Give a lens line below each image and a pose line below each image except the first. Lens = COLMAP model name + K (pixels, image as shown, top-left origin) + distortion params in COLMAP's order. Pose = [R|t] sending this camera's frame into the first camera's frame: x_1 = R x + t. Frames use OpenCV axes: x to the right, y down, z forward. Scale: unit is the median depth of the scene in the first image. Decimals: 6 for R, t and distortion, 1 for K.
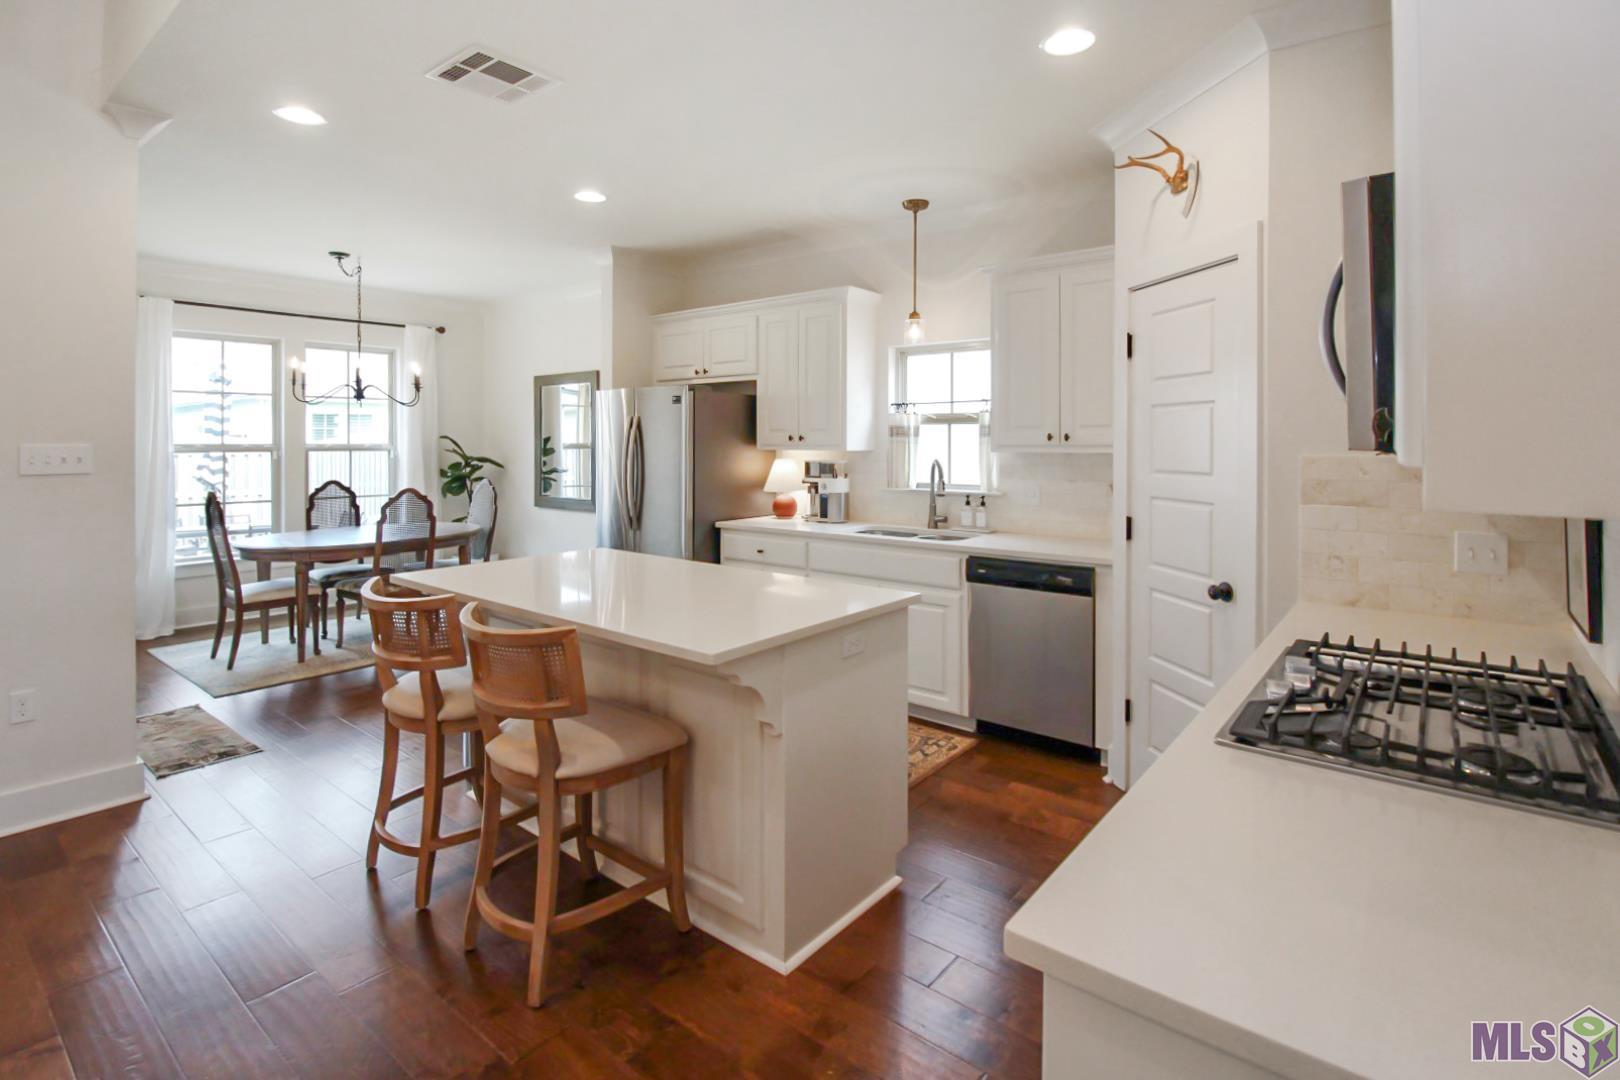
lens RADIAL K [[794.5, 0, 797.1], [0, 794.5, 437.8], [0, 0, 1]] dist [-0.001693, -0.000453]
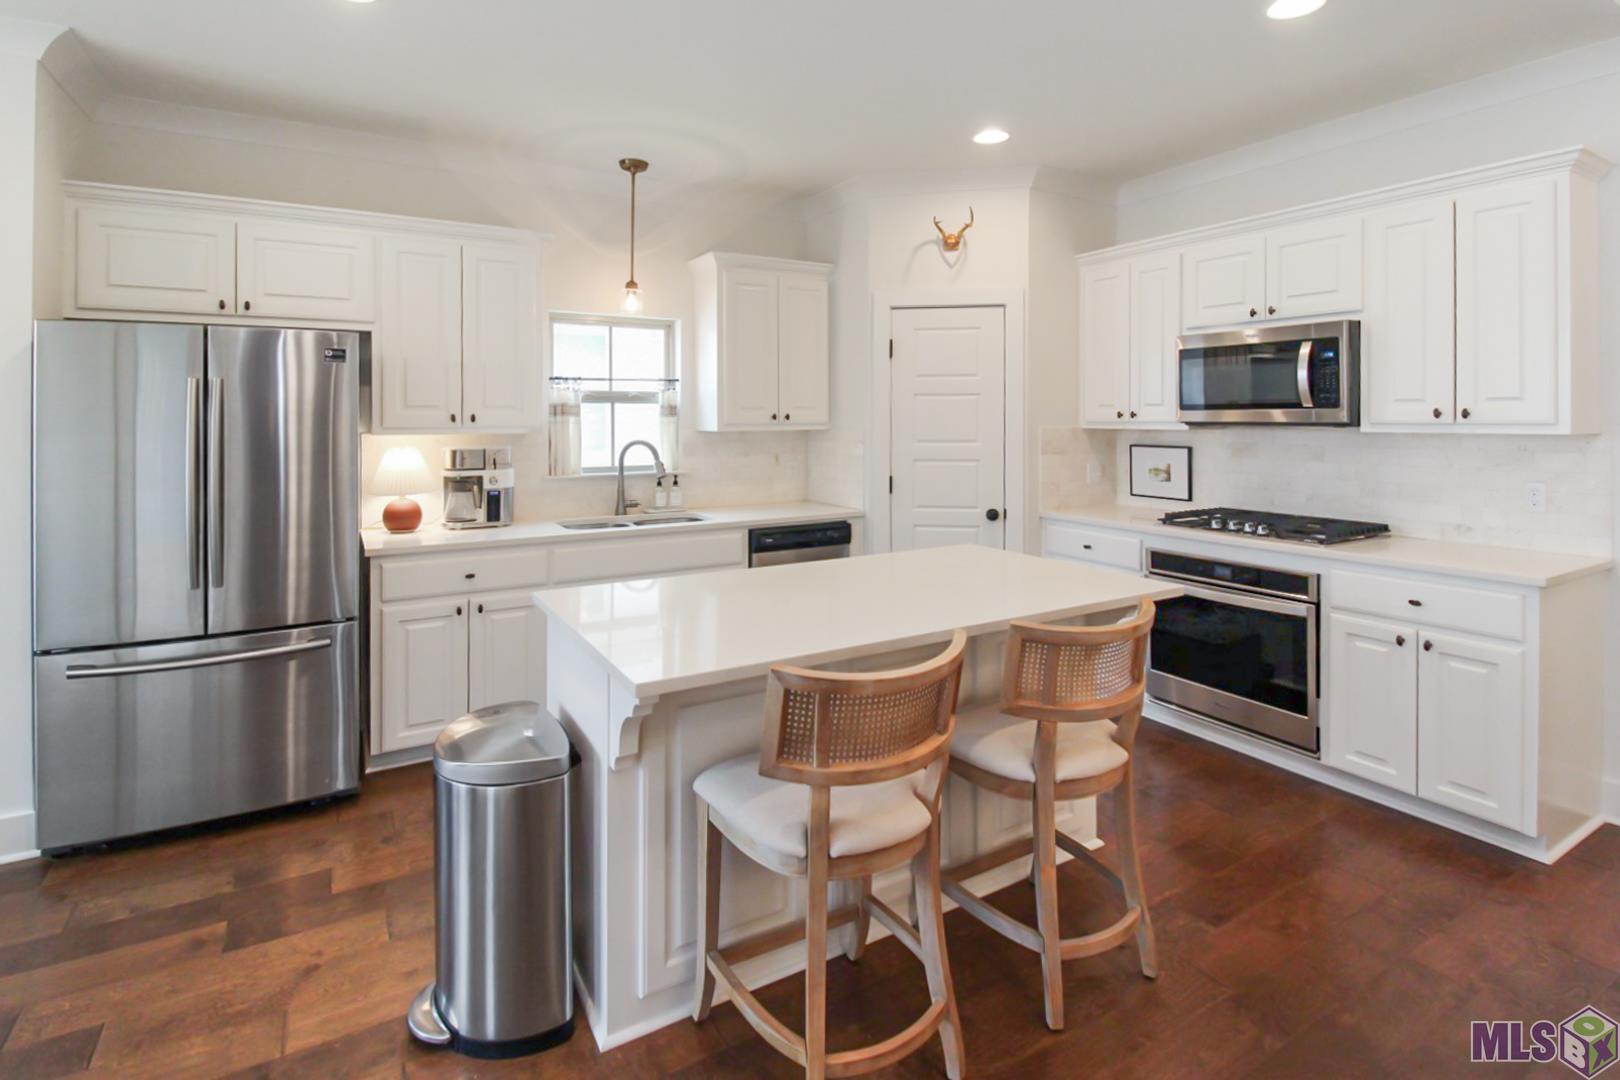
lens RADIAL K [[797.9, 0, 810.5], [0, 797.9, 416.9], [0, 0, 1]] dist [-0.002079, -0.000409]
pose [[0.329263, 0.002338, 0.944235, -0.644275], [0.002494, 0.999991, -0.003346, 0.002927], [-0.944235, 0.003457, 0.329254, 0.487696]]
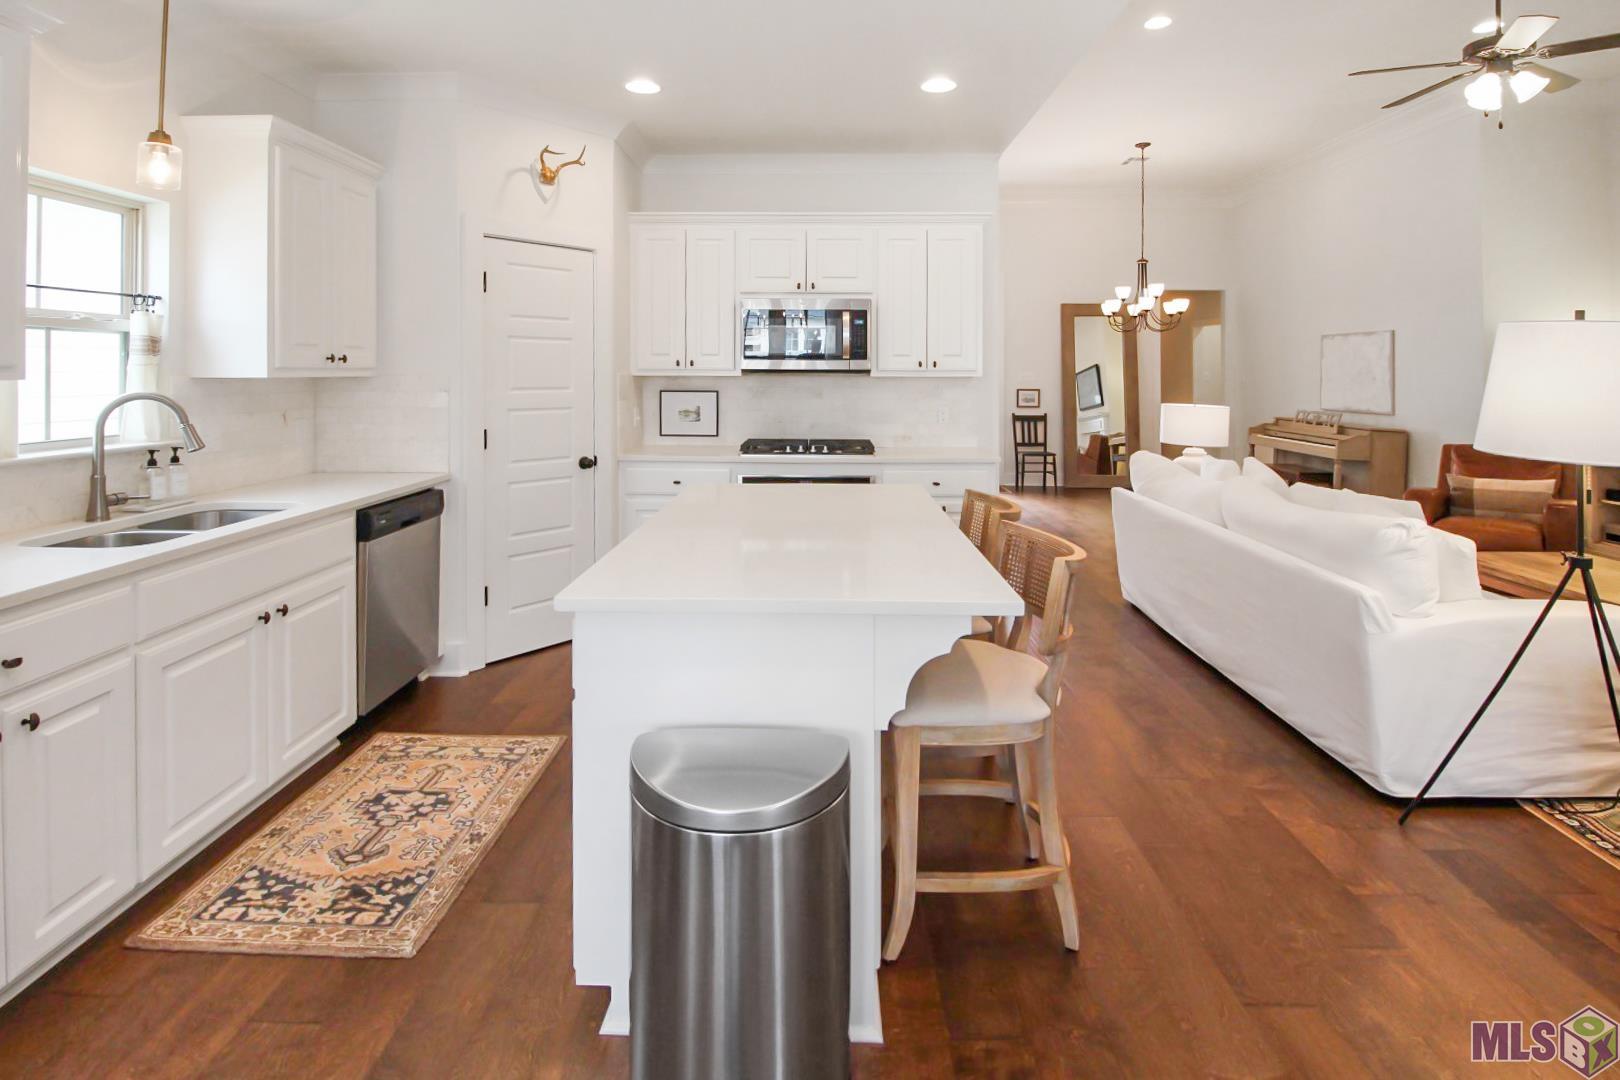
lens RADIAL K [[788.4, 0, 818.5], [0, 788.4, 373.3], [0, 0, 1]] dist [-0.000337, -0.008091]
pose [[-0.628413, -0.000046, 0.777880, -0.564082], [-0.001929, 0.999997, -0.001499, 0.012998], [-0.777877, -0.002443, -0.628411, 0.961414]]
